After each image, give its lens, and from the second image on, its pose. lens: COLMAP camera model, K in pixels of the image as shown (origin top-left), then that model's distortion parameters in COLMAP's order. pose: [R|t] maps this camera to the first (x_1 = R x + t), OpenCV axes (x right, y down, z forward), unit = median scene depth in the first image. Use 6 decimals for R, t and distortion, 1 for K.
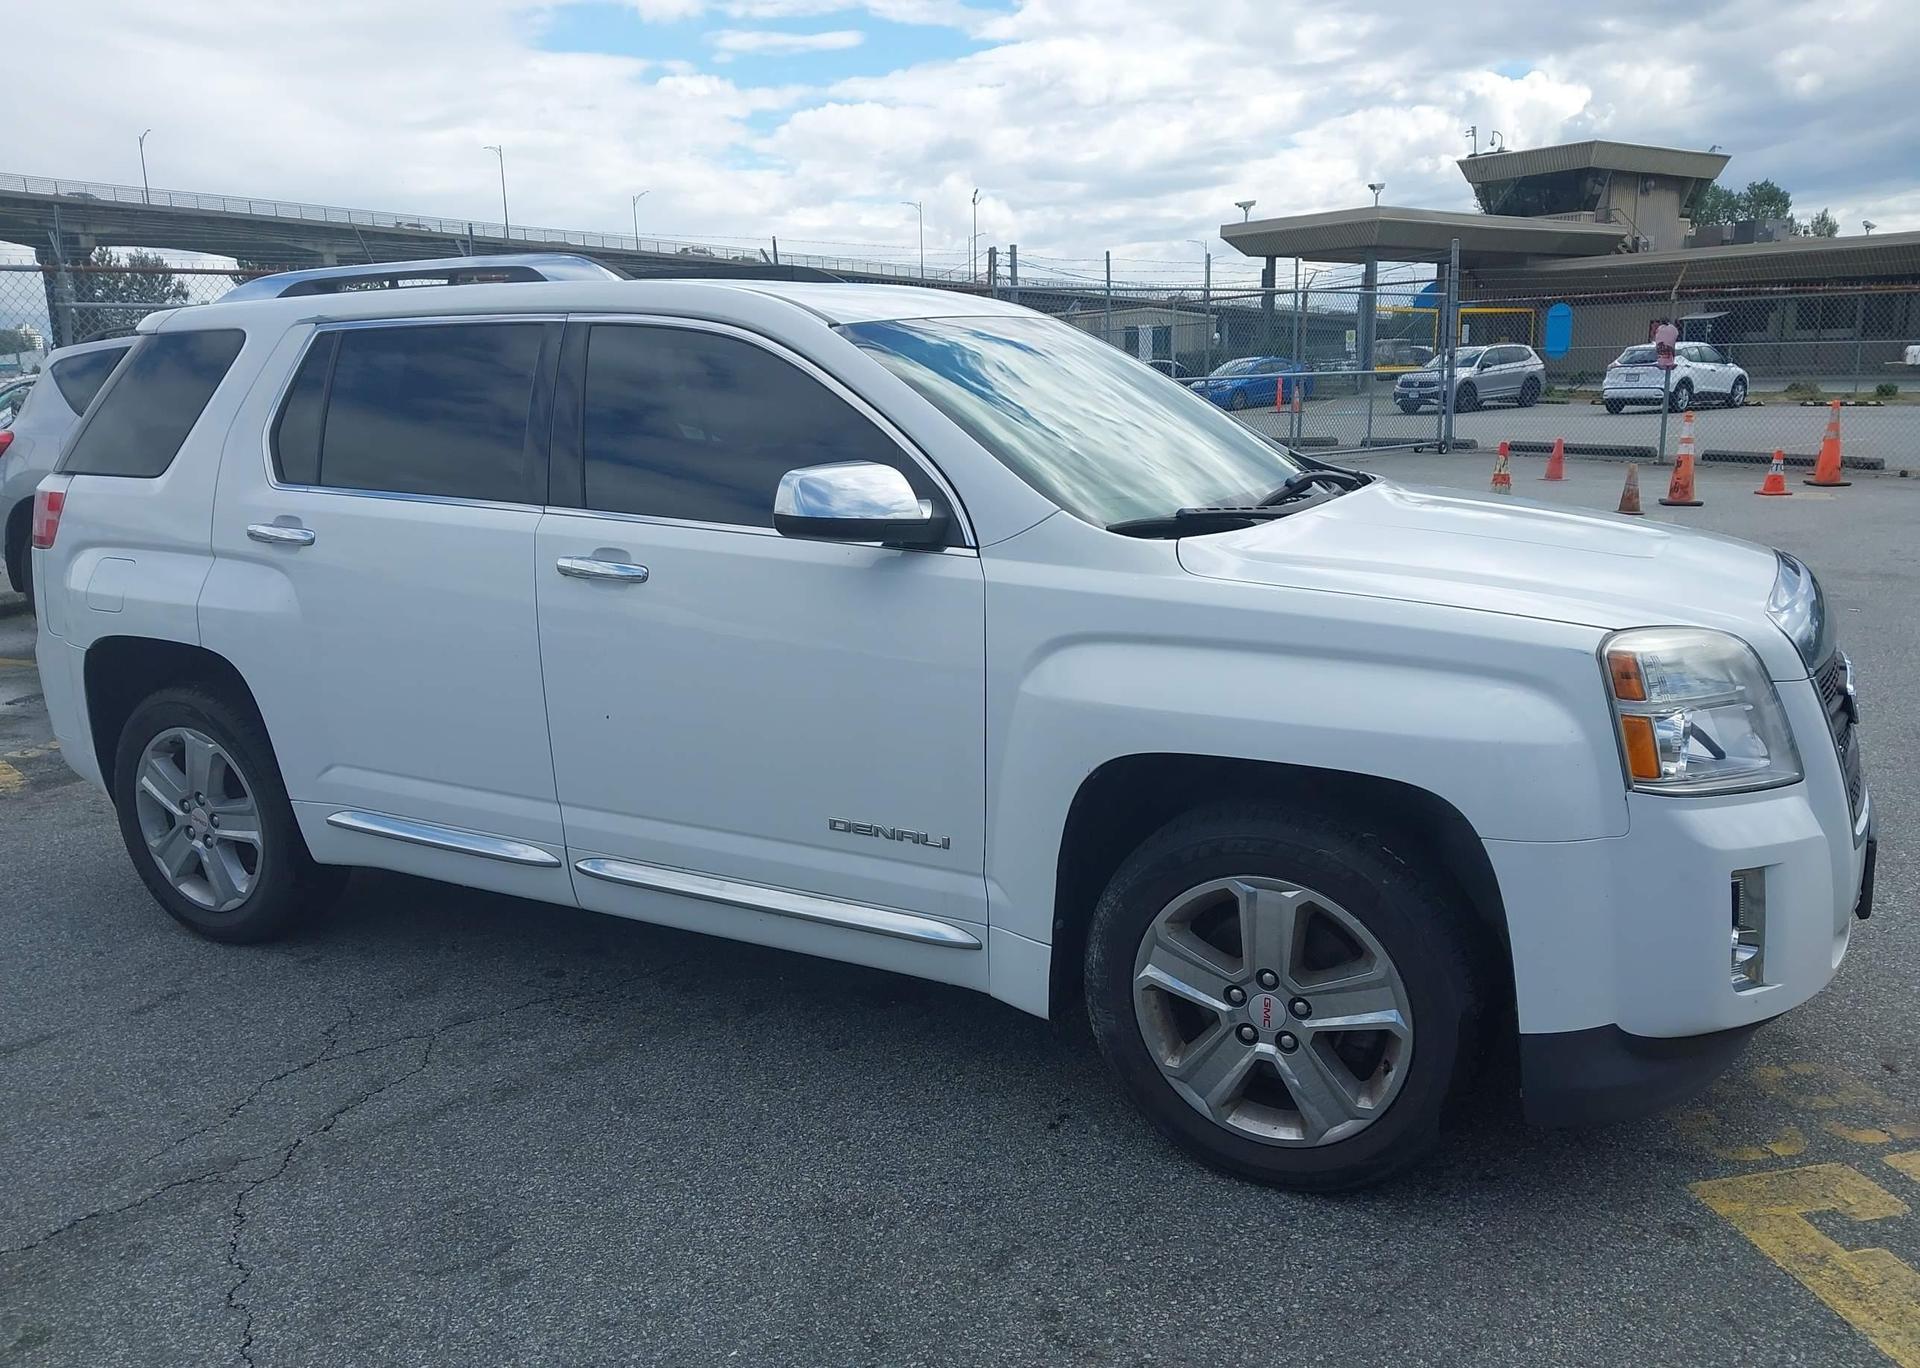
lens RADIAL K [[1526.8, 0, 960.0], [0, 1526.8, 684.0], [0, 0, 1]] dist [0.018967, -0.012529]
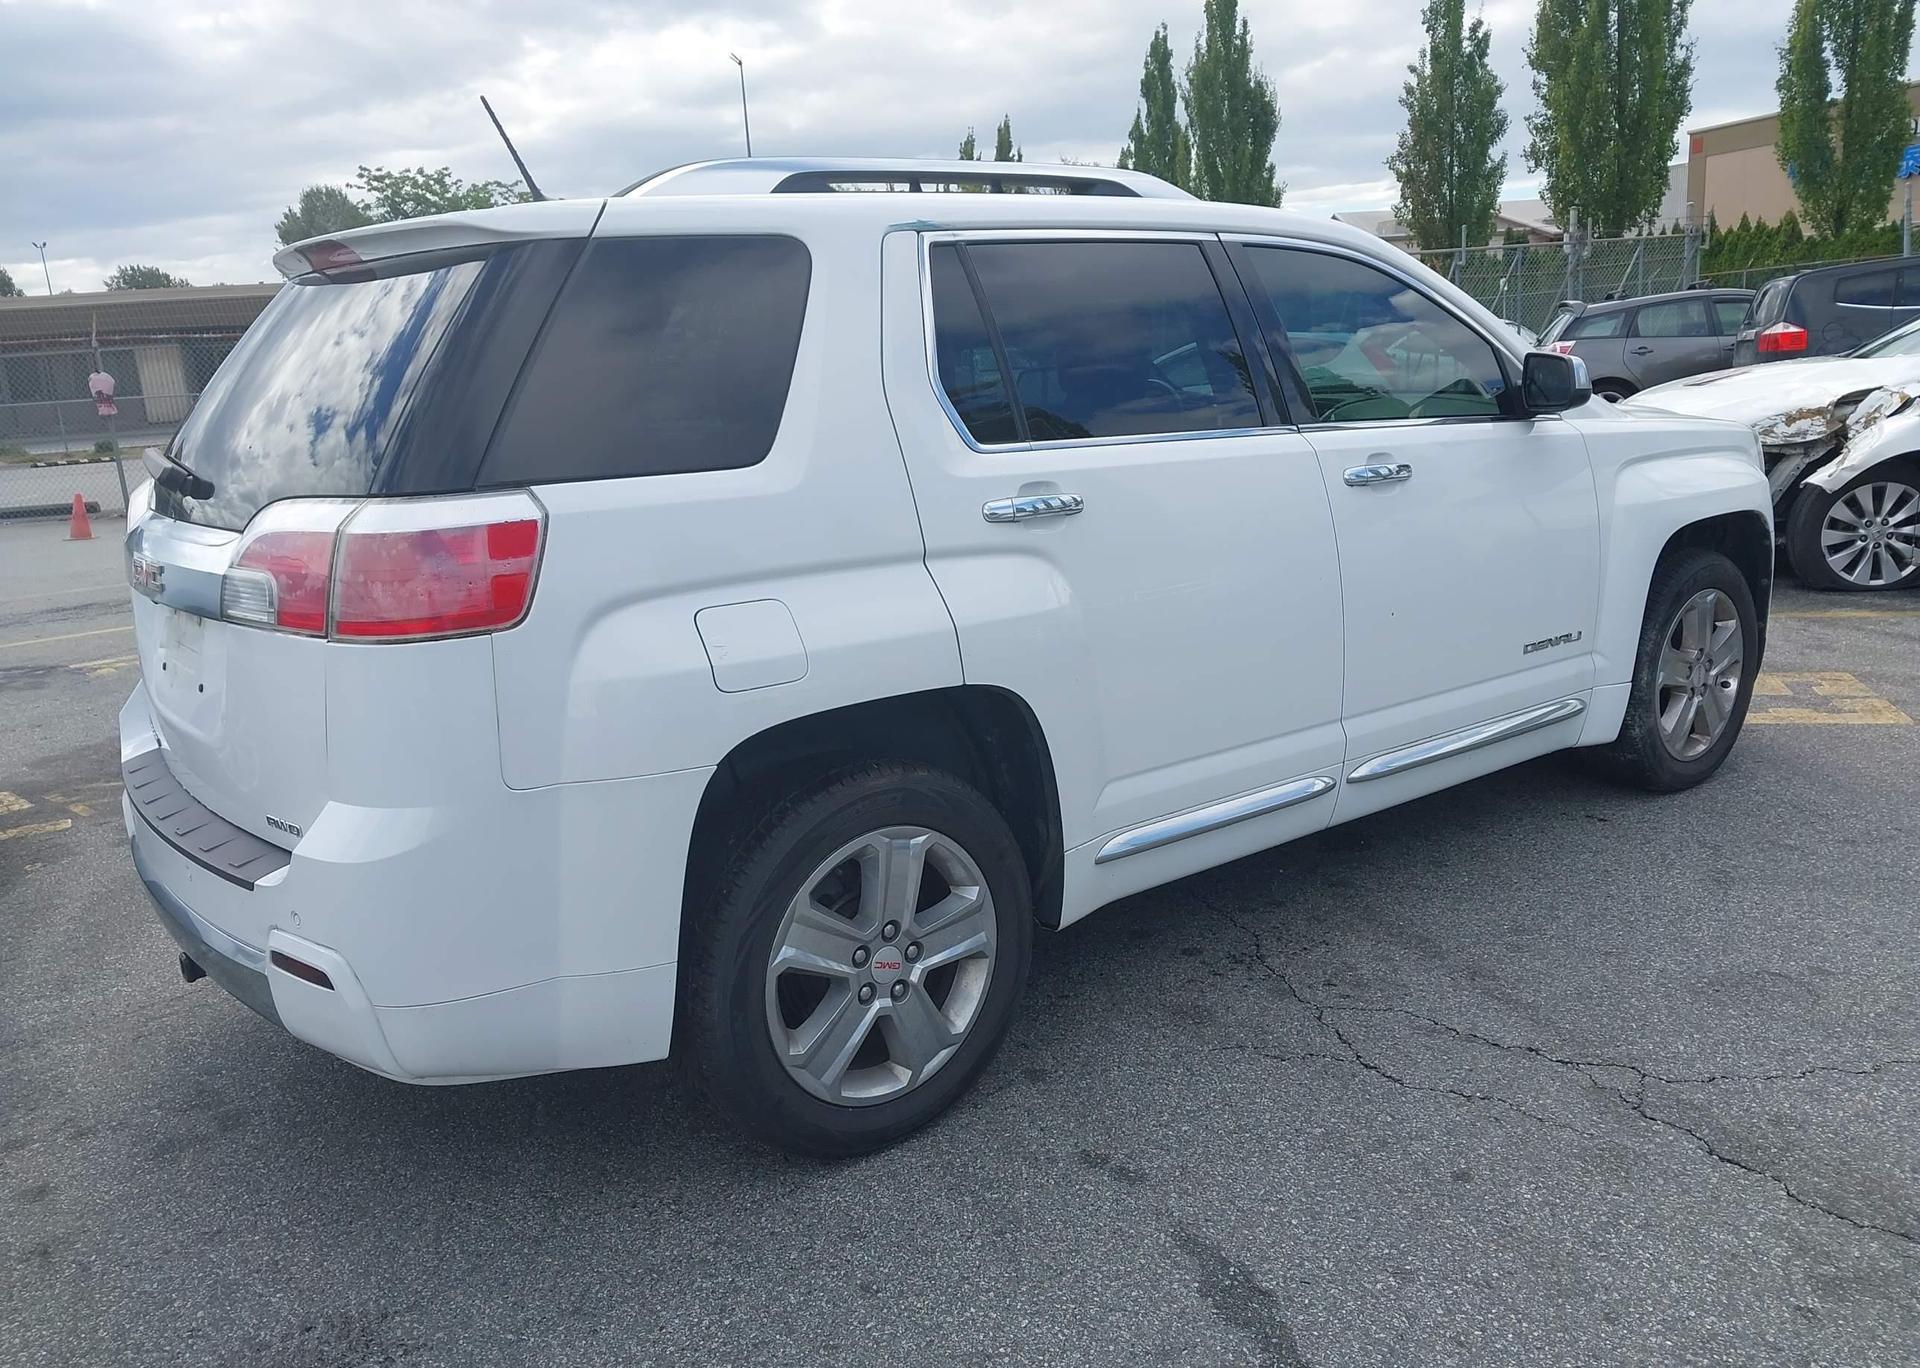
lens RADIAL K [[1528.2, 0, 950.5], [0, 1528.2, 688.9], [0, 0, 1]] dist [0.064057, -0.087632]
pose [[0.405118, -0.199405, 0.892254, -1.189543], [0.239419, 0.965007, 0.106958, -0.104095], [-0.882359, 0.170292, 0.438683, 0.740032]]
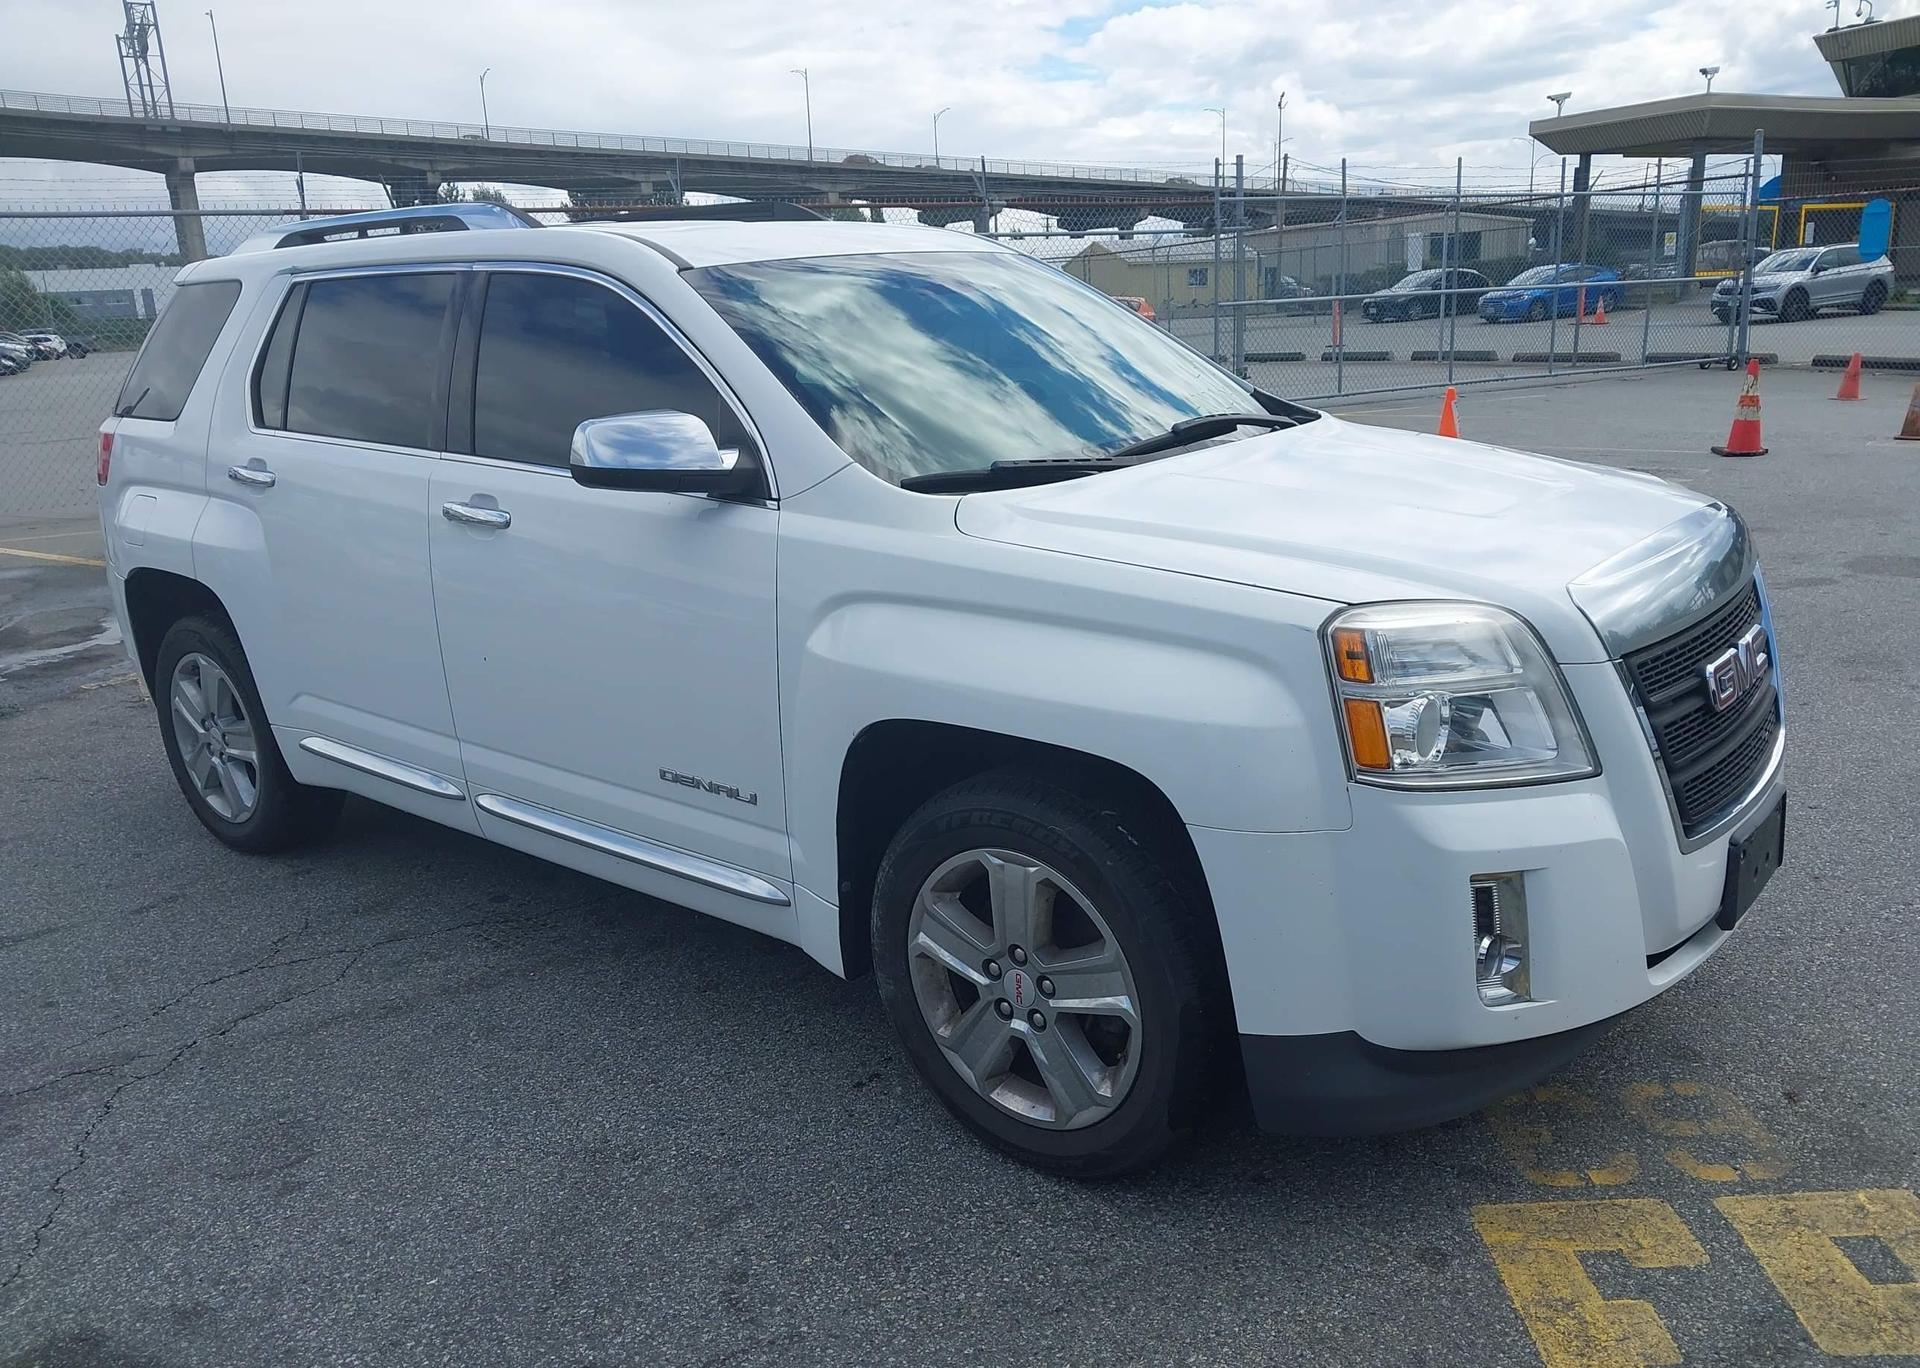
lens RADIAL K [[1526.8, 0, 960.0], [0, 1526.8, 684.0], [0, 0, 1]] dist [0.018967, -0.012529]
pose [[0.981036, 0.031215, -0.191296, 0.255737], [-0.021162, 0.998296, 0.054374, -0.022331], [0.192667, -0.049295, 0.980025, 0.042924]]
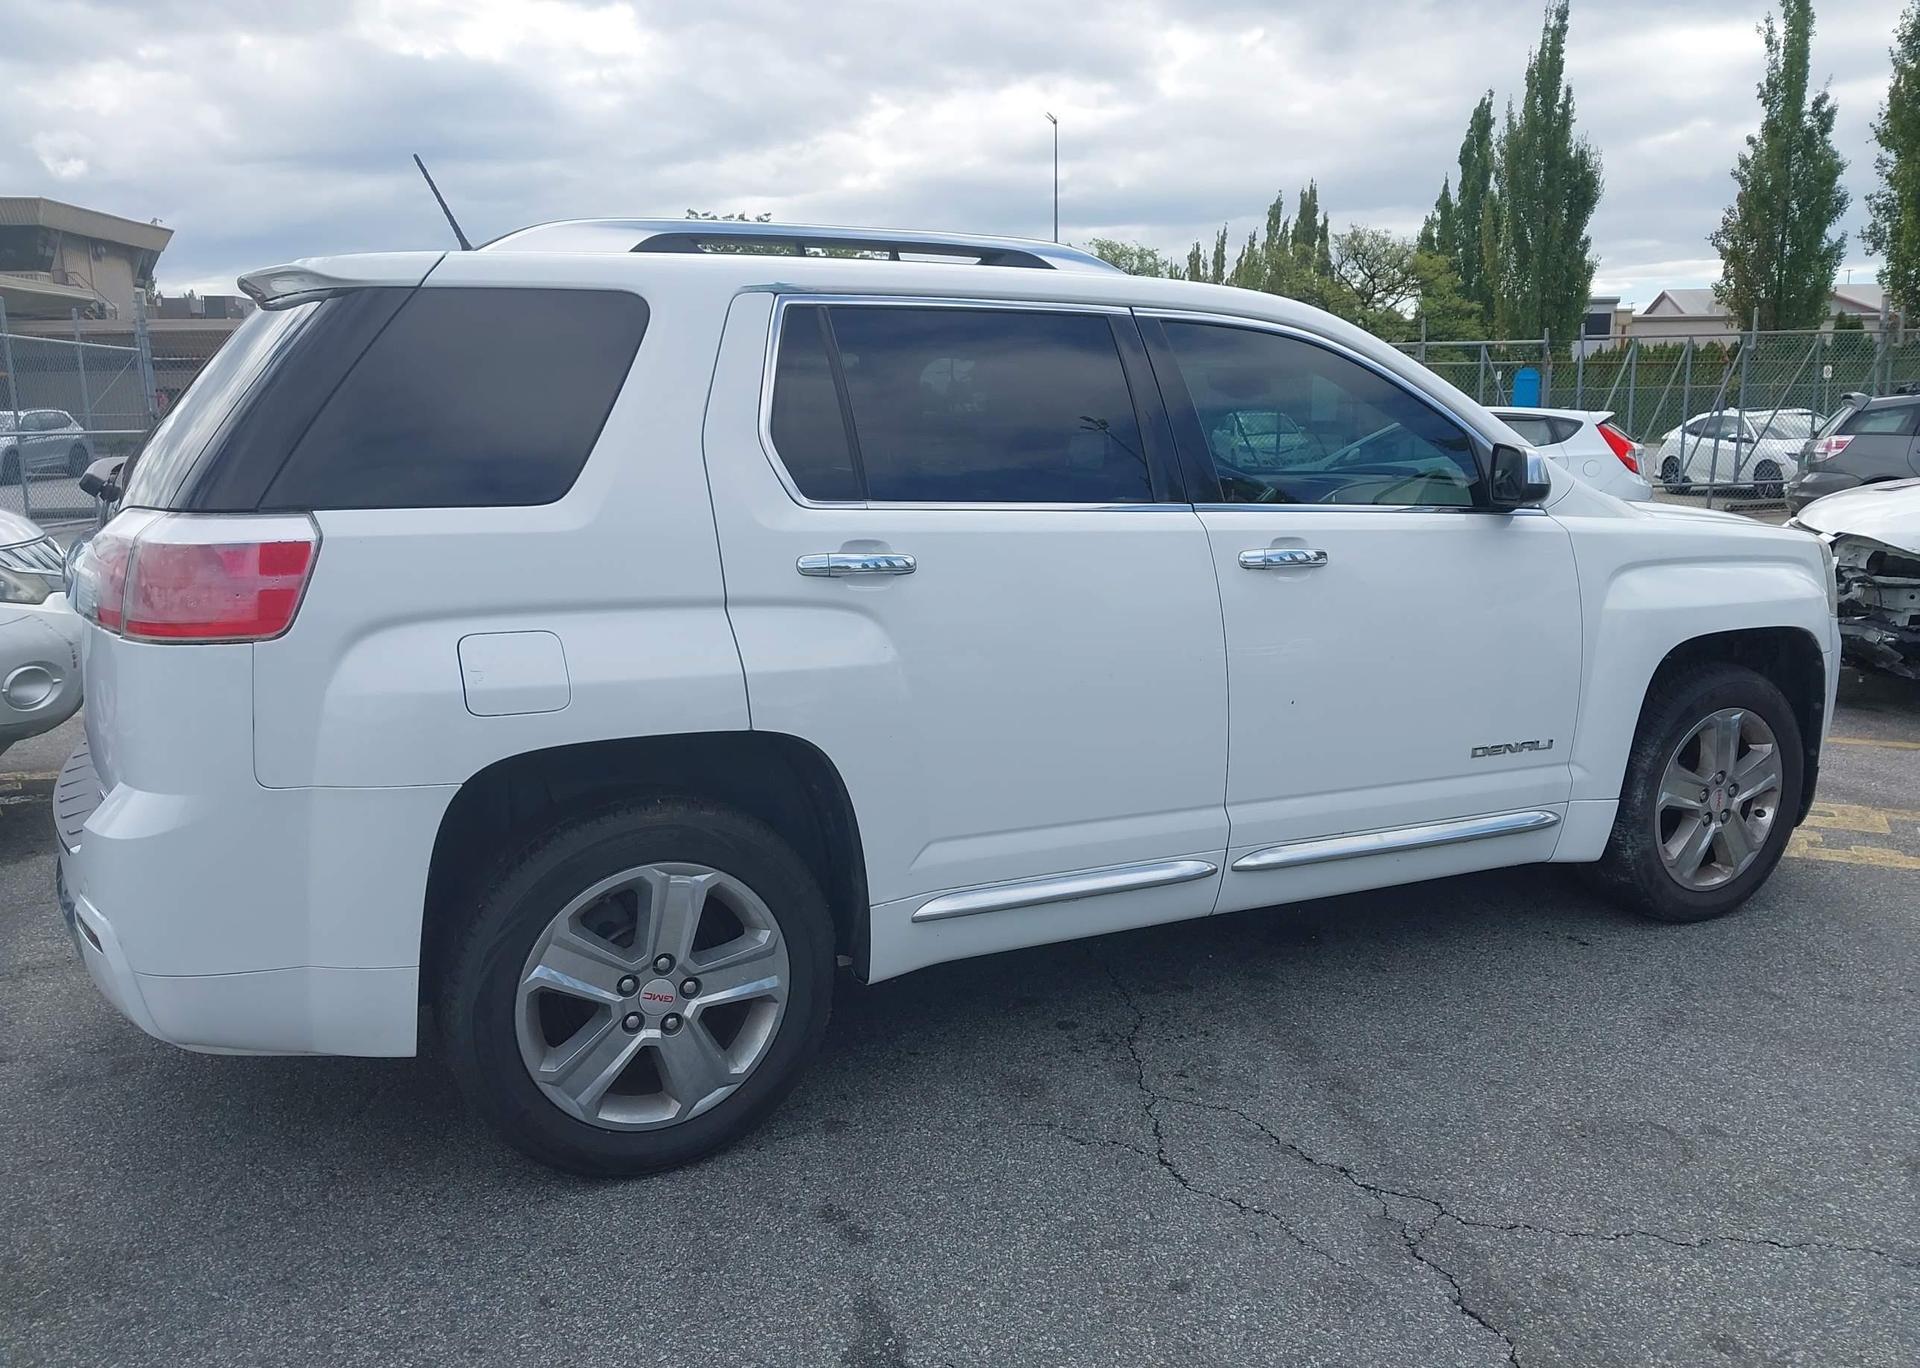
lens RADIAL K [[1526.8, 0, 960.0], [0, 1526.8, 684.0], [0, 0, 1]] dist [0.018967, -0.012529]
pose [[0.571426, -0.126525, 0.810842, -1.076356], [0.164737, 0.985617, 0.037701, -0.059591], [-0.803949, 0.112032, 0.584050, 0.530389]]
